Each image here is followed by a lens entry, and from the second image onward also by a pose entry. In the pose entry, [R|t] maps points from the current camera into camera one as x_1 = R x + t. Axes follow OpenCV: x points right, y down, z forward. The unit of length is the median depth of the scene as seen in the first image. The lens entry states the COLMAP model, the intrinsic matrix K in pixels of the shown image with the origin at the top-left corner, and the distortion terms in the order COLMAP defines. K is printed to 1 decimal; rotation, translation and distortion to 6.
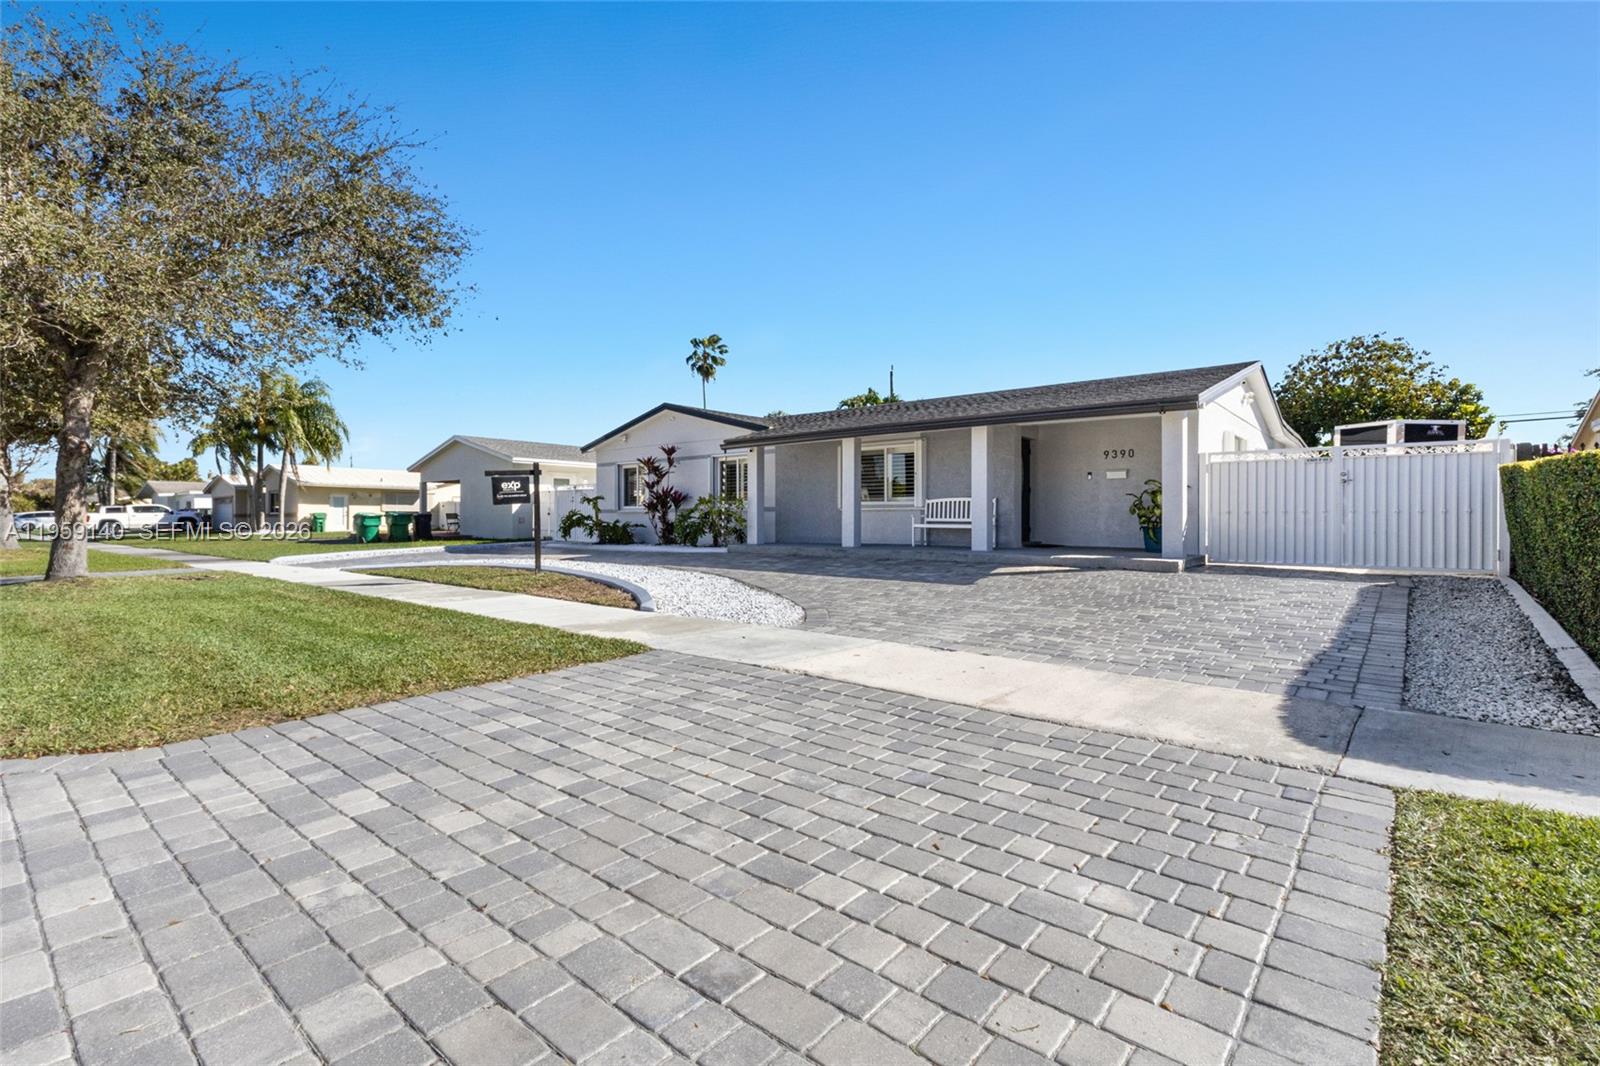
lens RADIAL K [[726.0, 0, 799.4], [0, 726.0, 521.9], [0, 0, 1]] dist [0.003210, -0.000036]
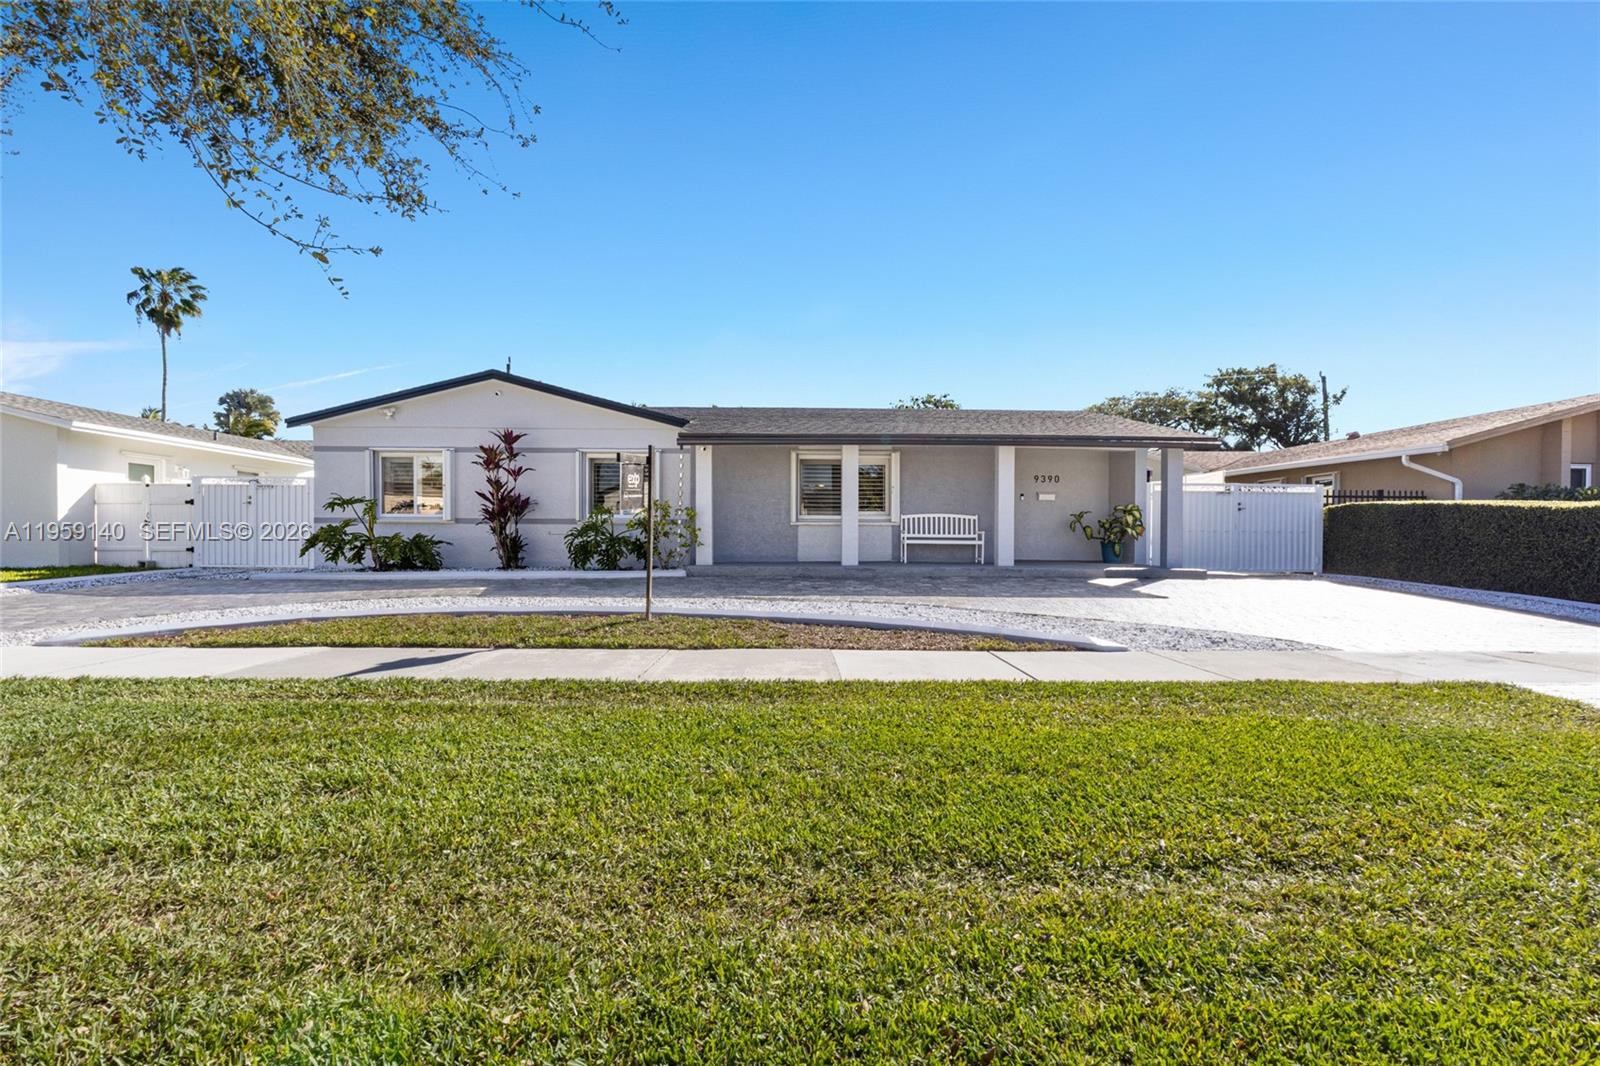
lens RADIAL K [[726.0, 0, 800.9], [0, 726.0, 540.5], [0, 0, 1]] dist [0.003210, -0.000036]
pose [[0.752688, -0.000953, 0.658376, -0.518848], [-0.001050, 0.999996, 0.002648, 0.001264], [-0.658376, -0.002684, 0.752684, 0.327786]]
